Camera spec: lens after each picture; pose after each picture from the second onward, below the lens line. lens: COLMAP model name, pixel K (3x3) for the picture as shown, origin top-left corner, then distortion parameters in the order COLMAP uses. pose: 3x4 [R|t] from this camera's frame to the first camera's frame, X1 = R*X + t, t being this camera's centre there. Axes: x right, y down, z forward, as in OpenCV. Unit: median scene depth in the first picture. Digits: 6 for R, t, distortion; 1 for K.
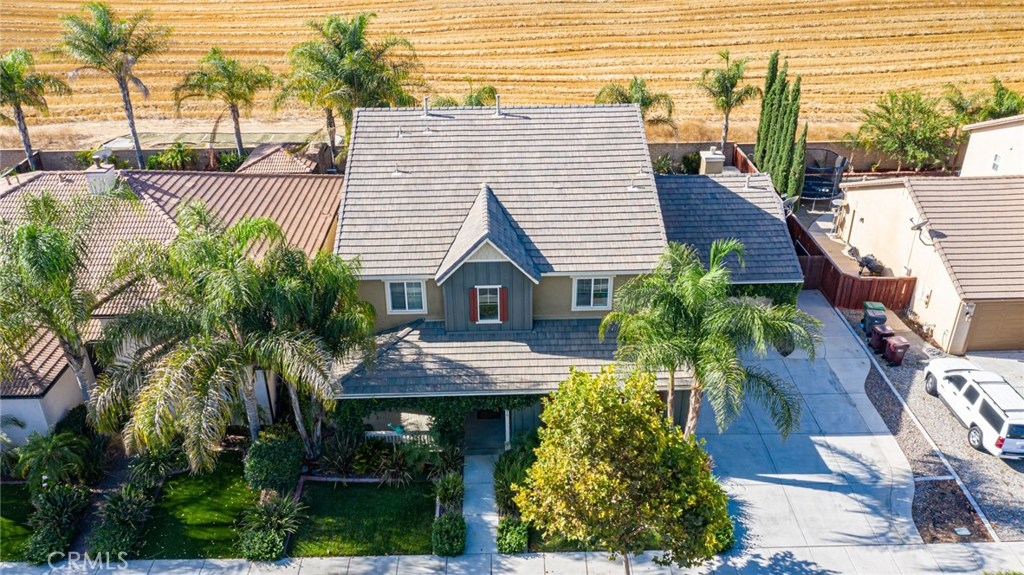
lens RADIAL K [[805.0, 0, 512.0], [0, 805.0, 287.5], [0, 0, 1]] dist [-0.000472, 0.004030]
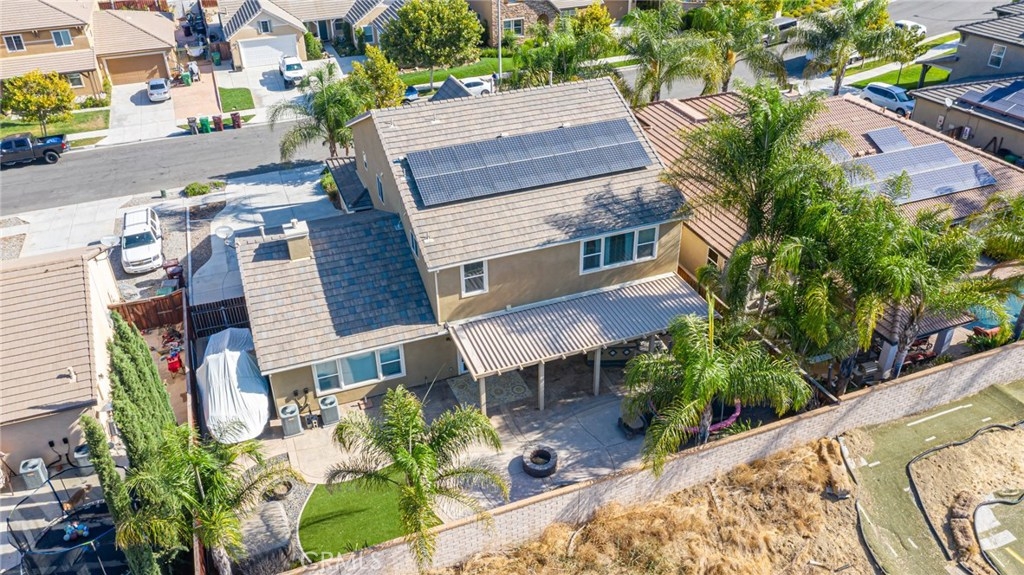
lens RADIAL K [[805.0, 0, 512.0], [0, 805.0, 287.5], [0, 0, 1]] dist [-0.000472, 0.004030]
pose [[-0.941490, 0.197562, -0.273067, 0.349858], [-0.133527, 0.525259, 0.840401, -1.116582], [0.309463, 0.827691, -0.468146, 1.911838]]
